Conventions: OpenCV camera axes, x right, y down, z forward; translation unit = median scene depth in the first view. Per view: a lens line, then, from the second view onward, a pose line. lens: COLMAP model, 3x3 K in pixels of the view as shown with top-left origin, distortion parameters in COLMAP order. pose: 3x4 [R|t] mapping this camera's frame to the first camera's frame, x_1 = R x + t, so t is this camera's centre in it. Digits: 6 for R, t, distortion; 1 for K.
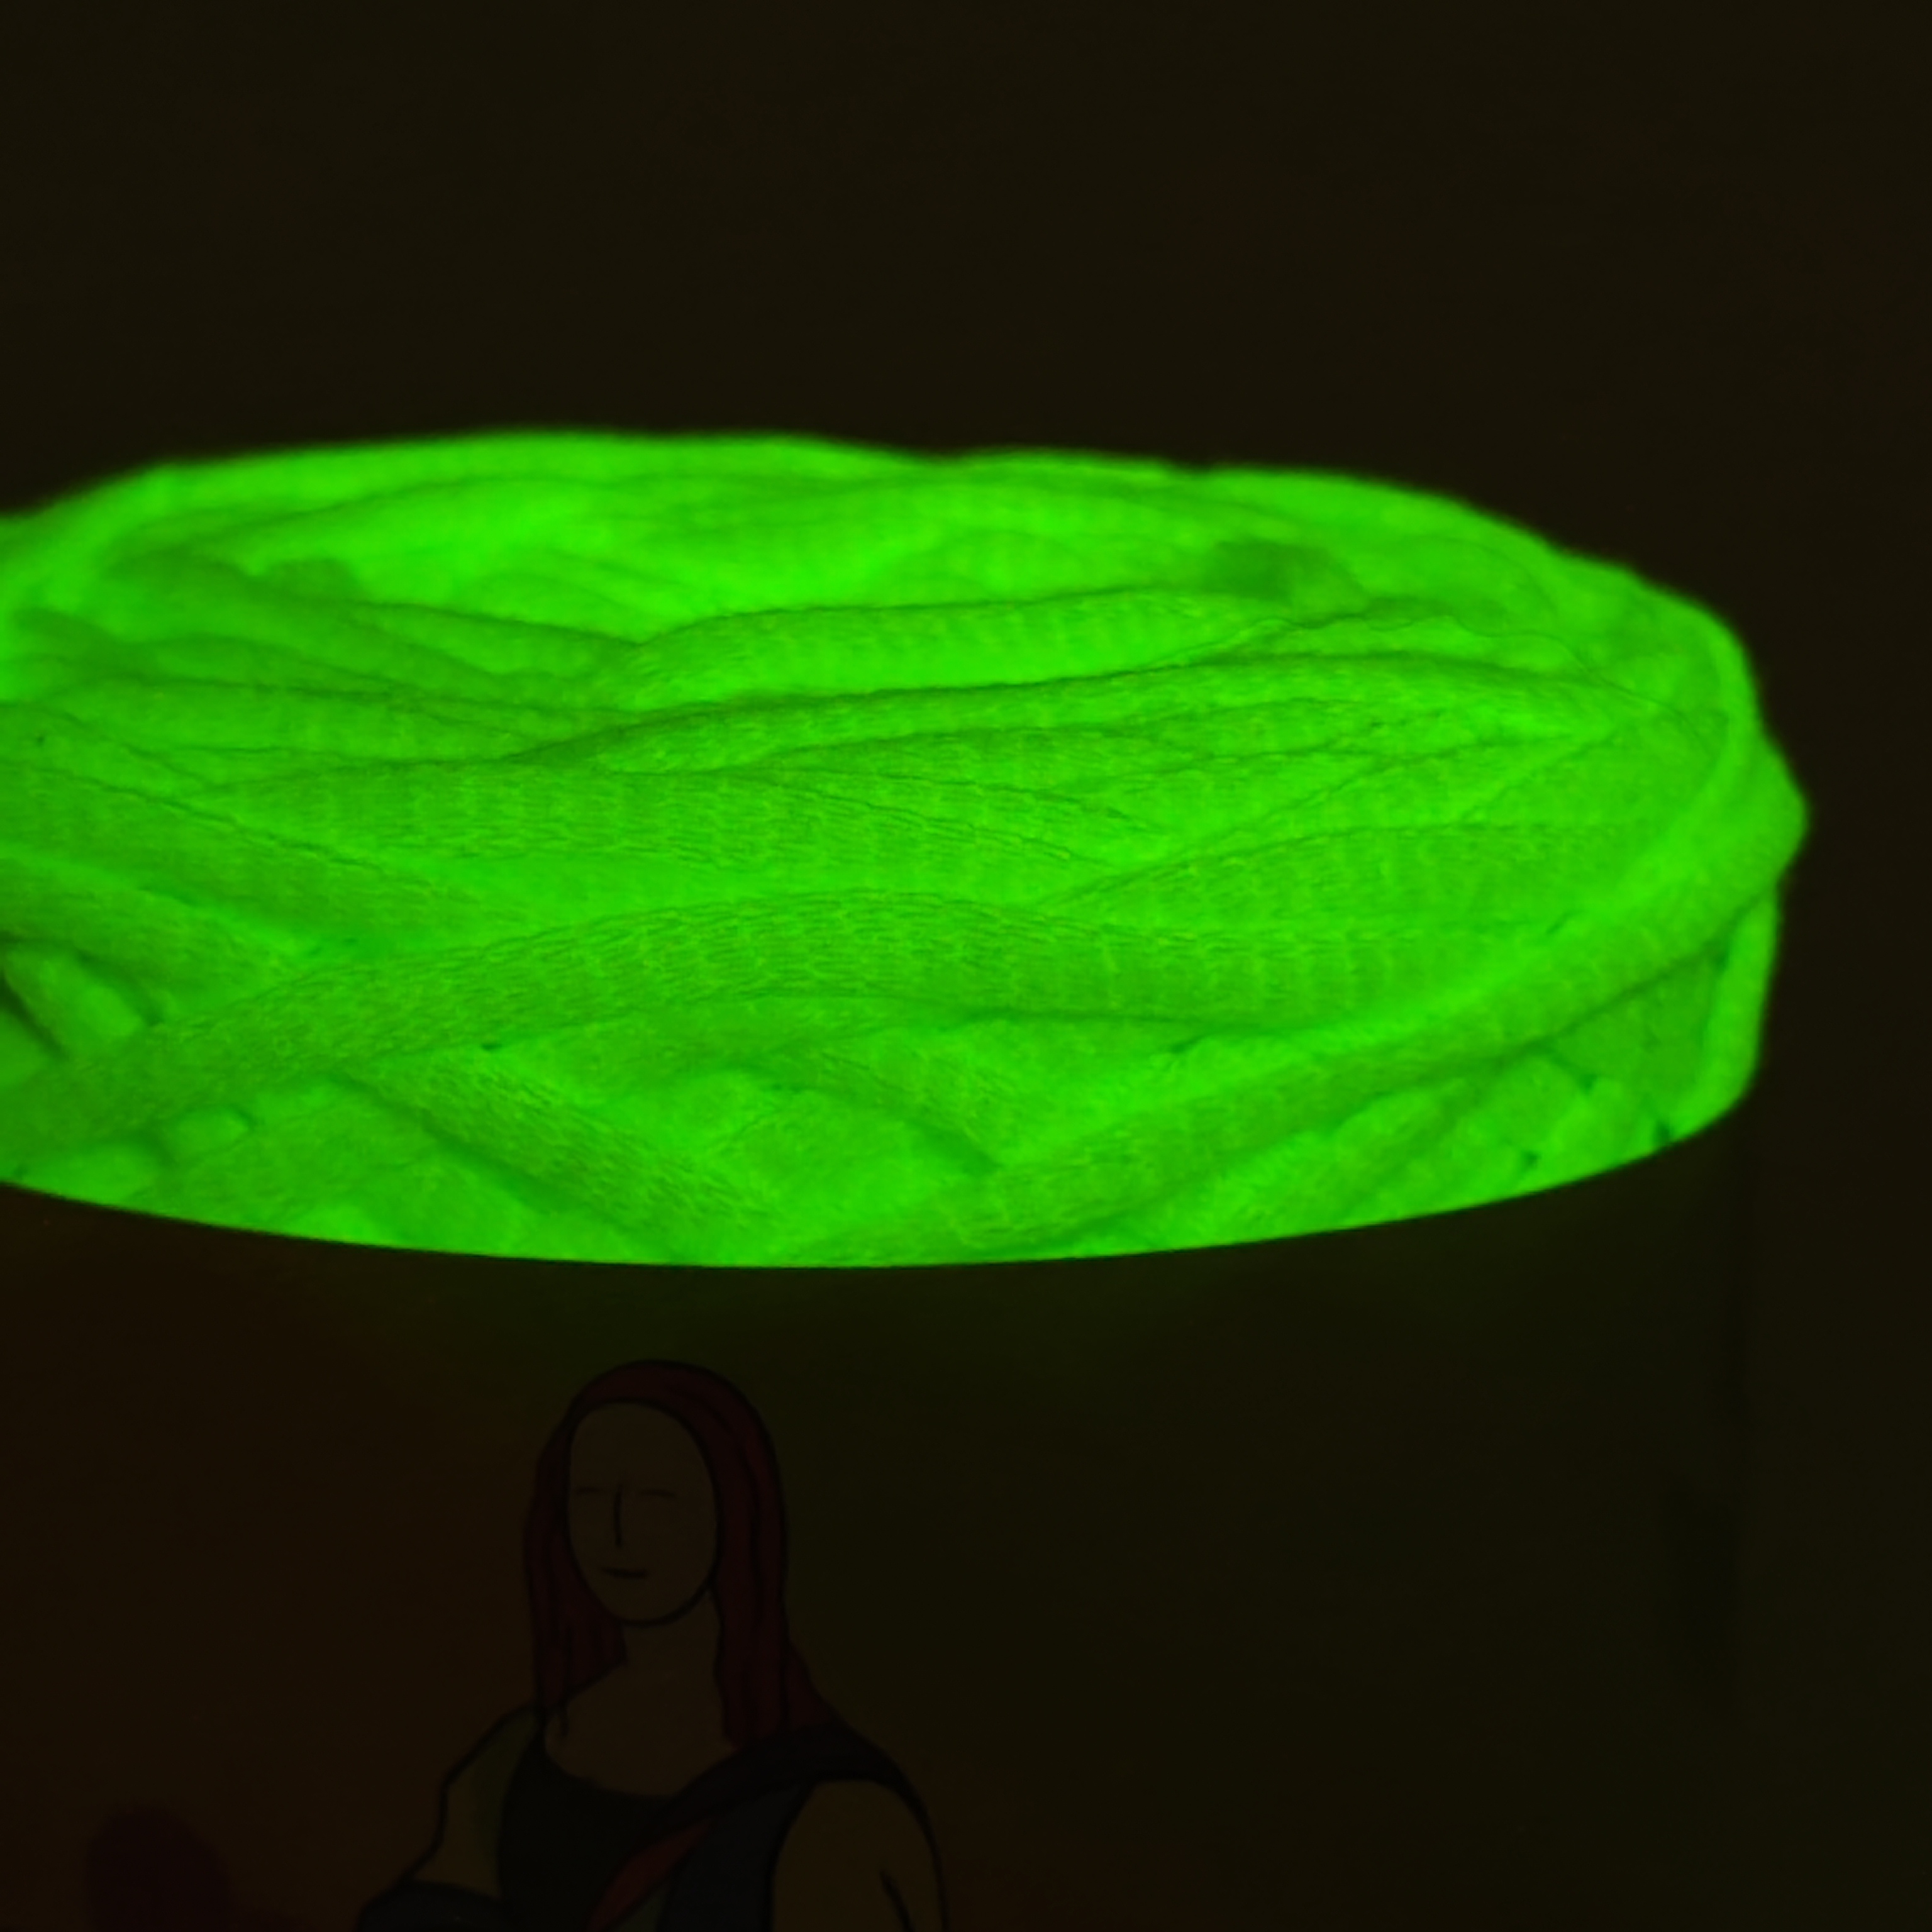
lens RADIAL K [[6420.2, 0, 1024.9], [0, 6420.2, 940.8], [0, 0, 1]] dist [0.171983, 0.000000]
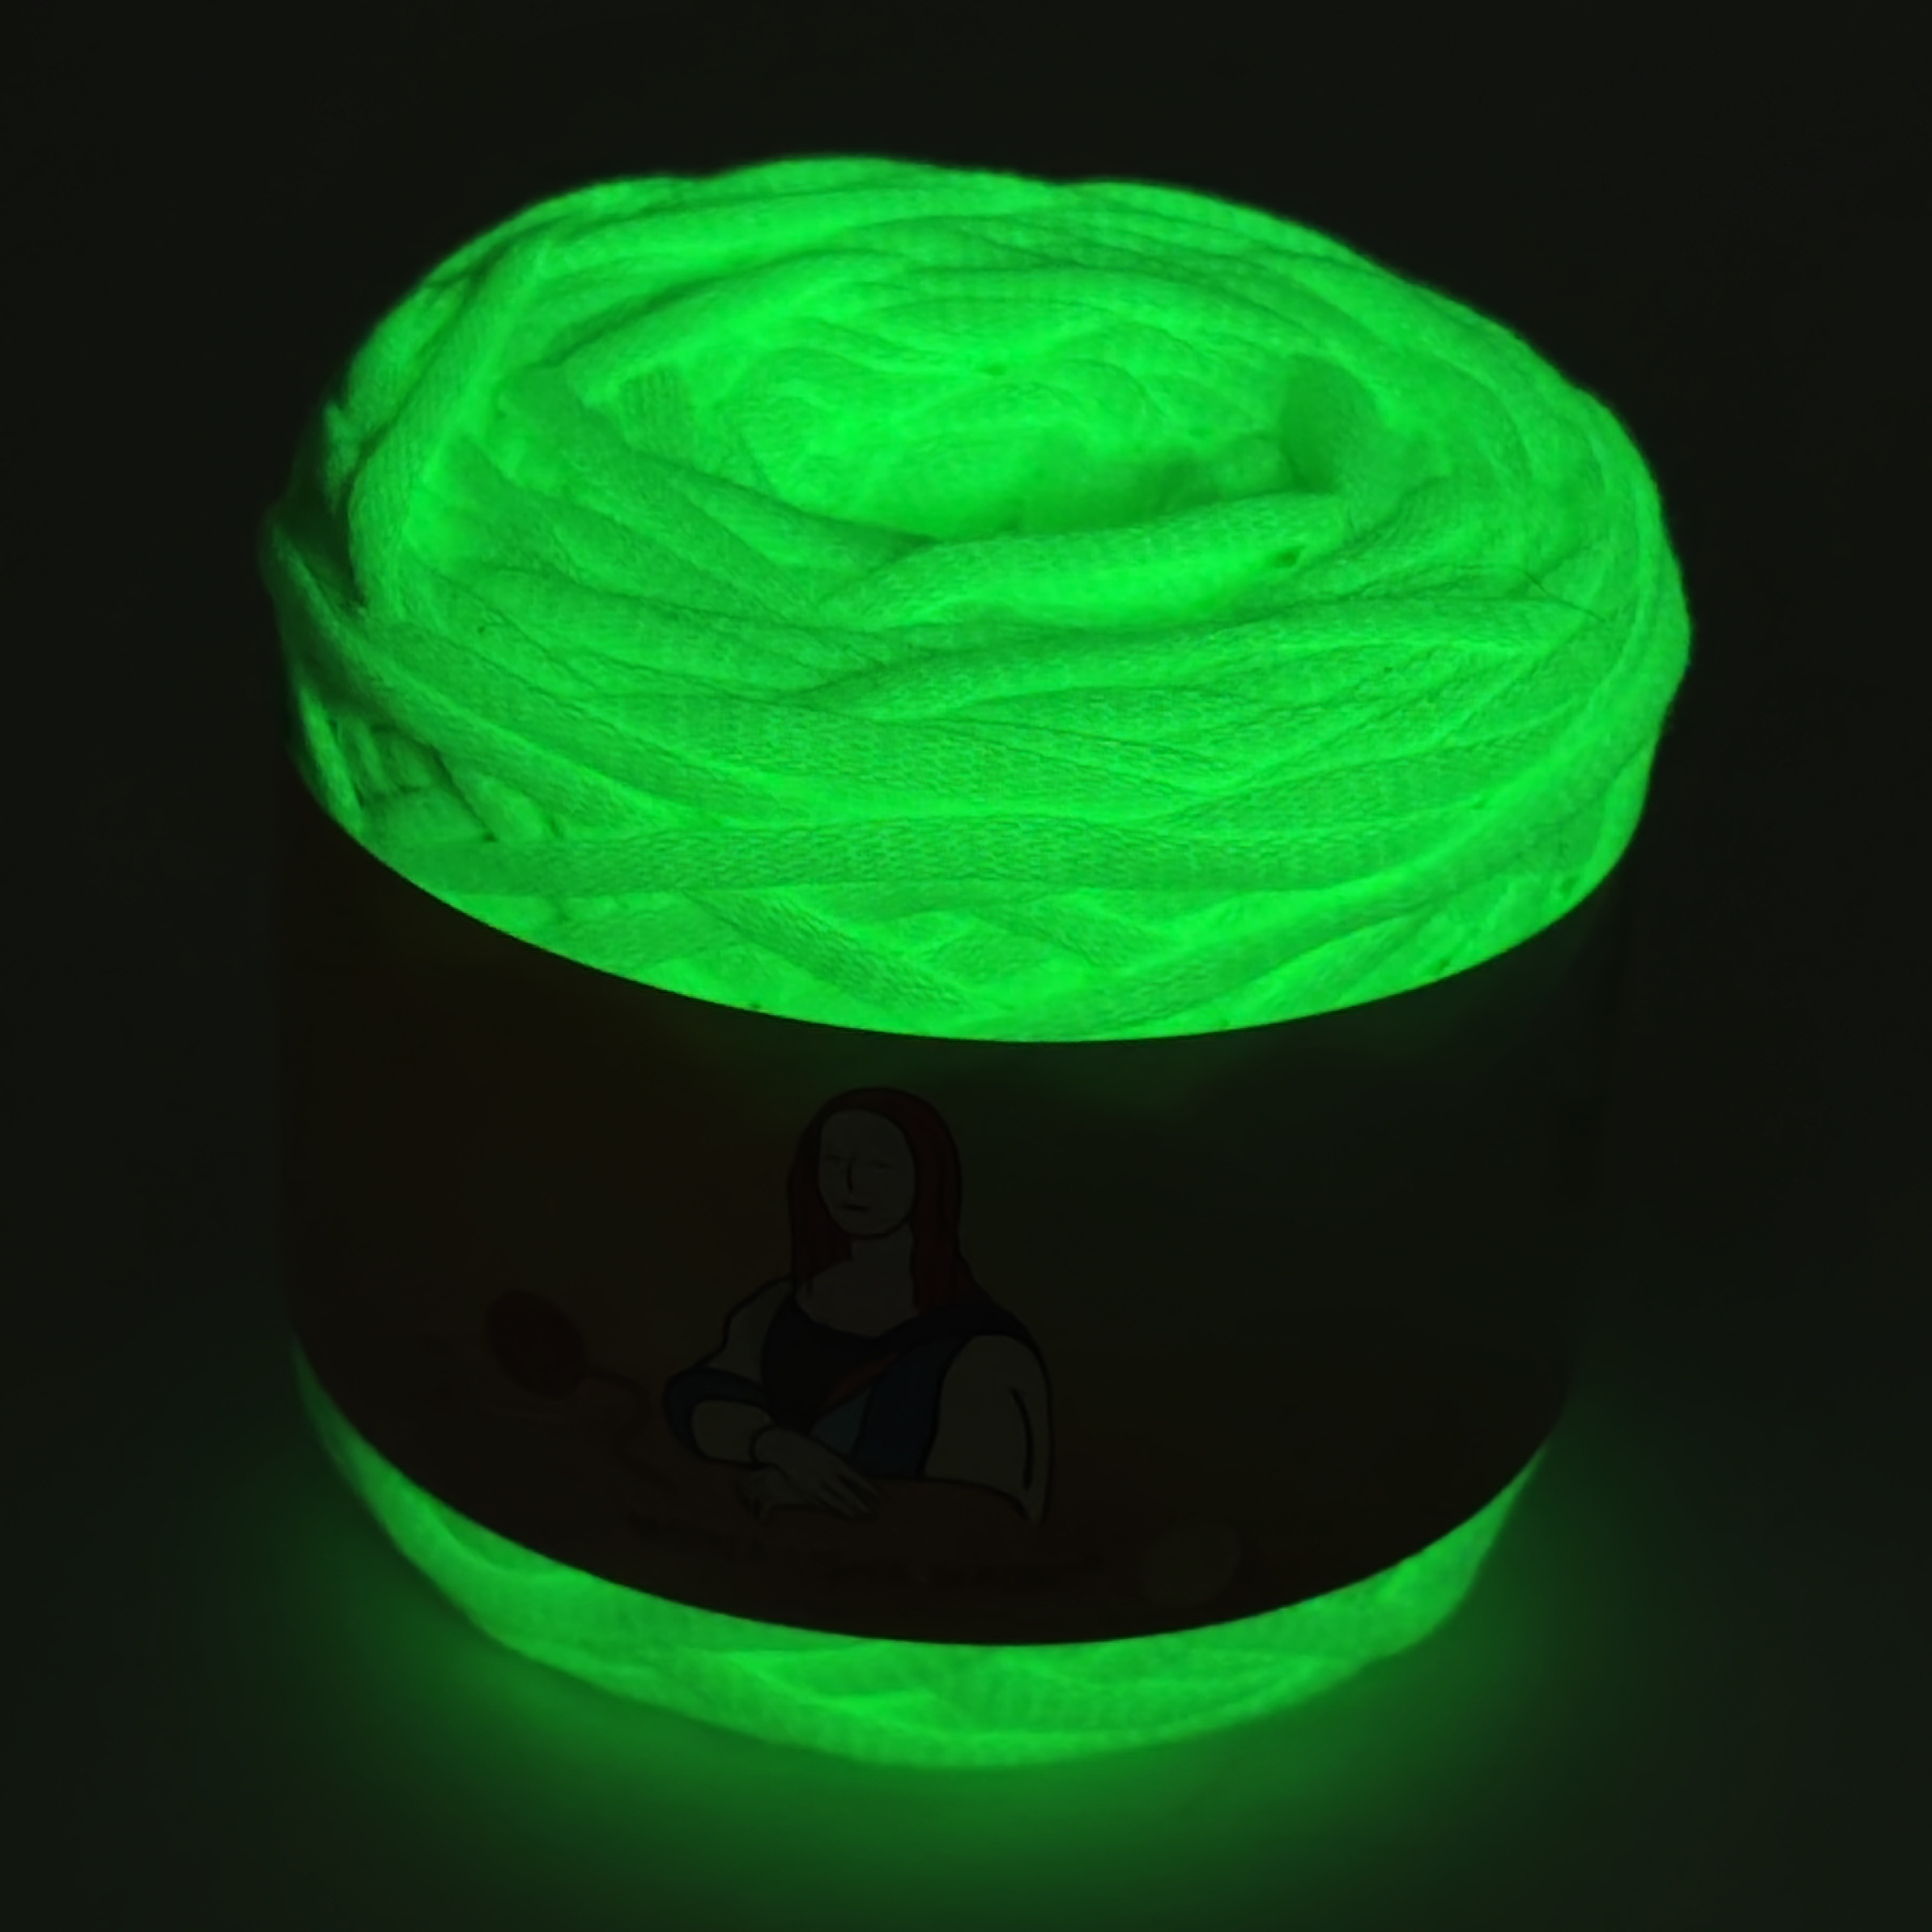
lens RADIAL K [[6420.2, 0, 965.6], [0, 6420.2, 962.9], [0, 0, 1]] dist [0.171983, 0.000000]
pose [[0.998290, 0.056842, -0.013626, -0.018170], [-0.049548, 0.946570, 0.318670, -0.445092], [0.031012, -0.317450, 0.947768, -0.427446]]
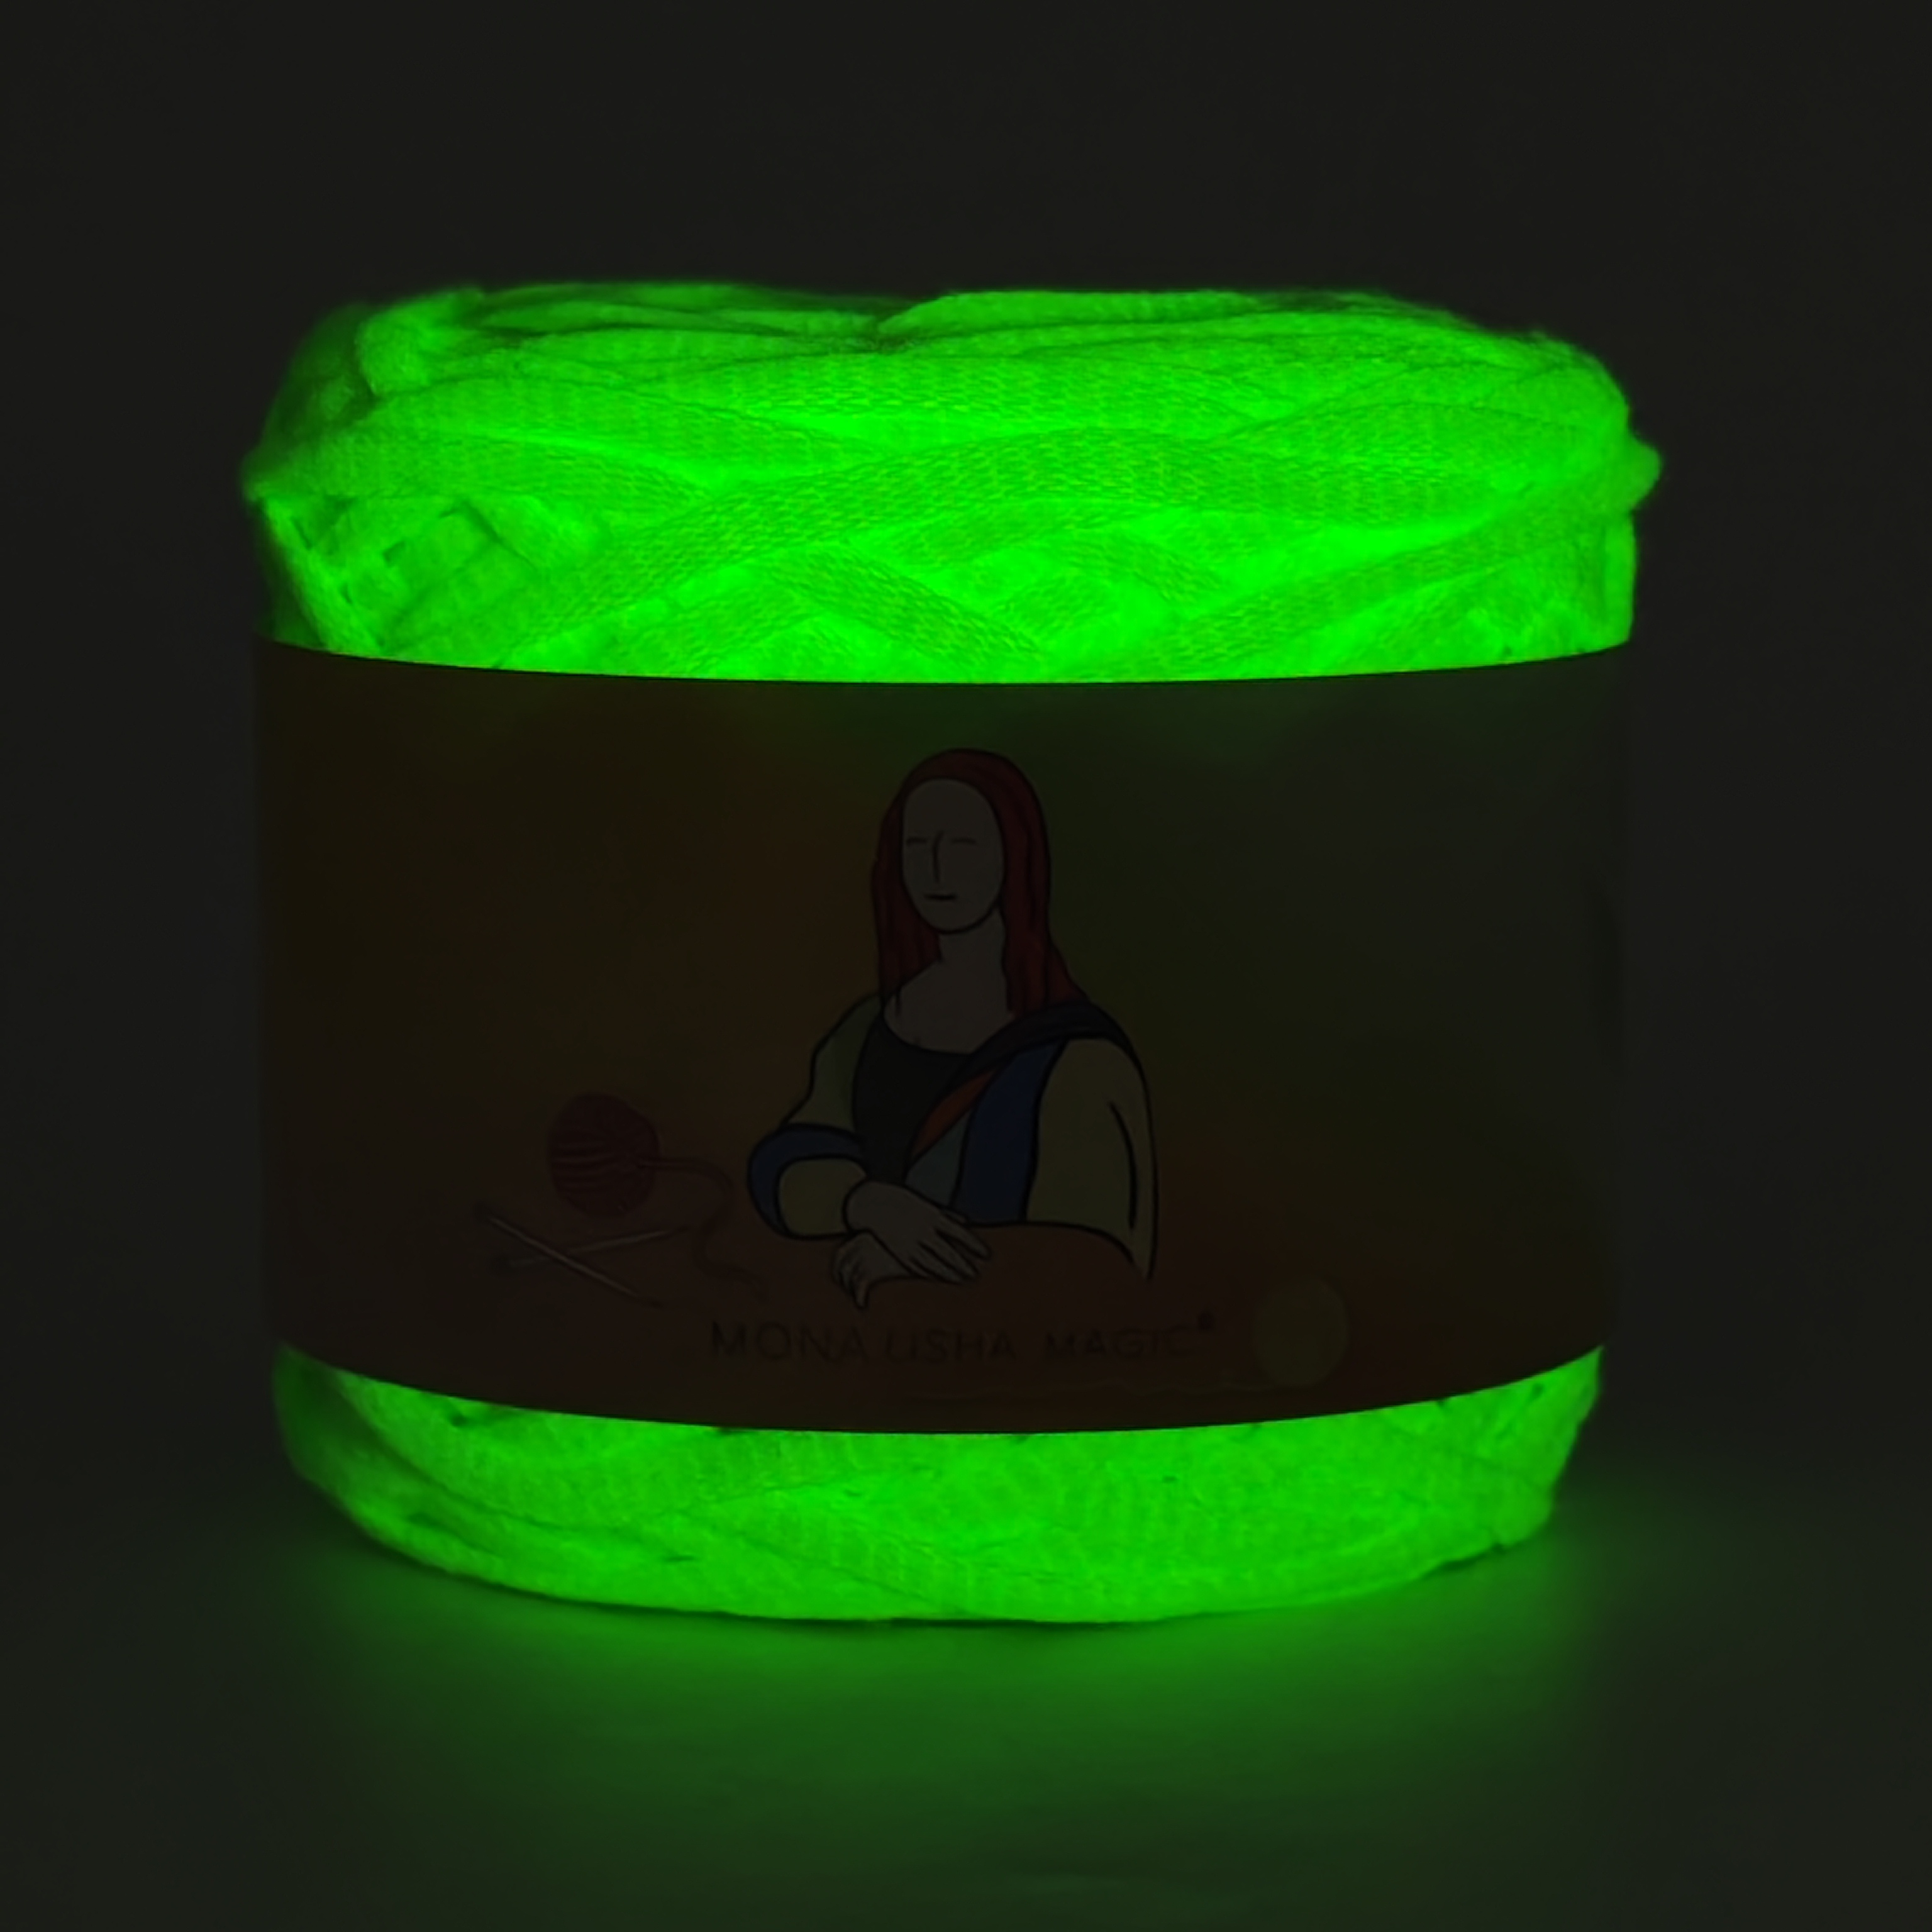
lens RADIAL K [[6420.2, 0, 972.8], [0, 6420.2, 962.9], [0, 0, 1]] dist [0.171983, 0.000000]
pose [[0.993850, -0.017923, 0.109275, -0.218051], [0.029611, 0.993893, -0.106298, 0.272408], [-0.106702, 0.108880, 0.988312, -0.470320]]
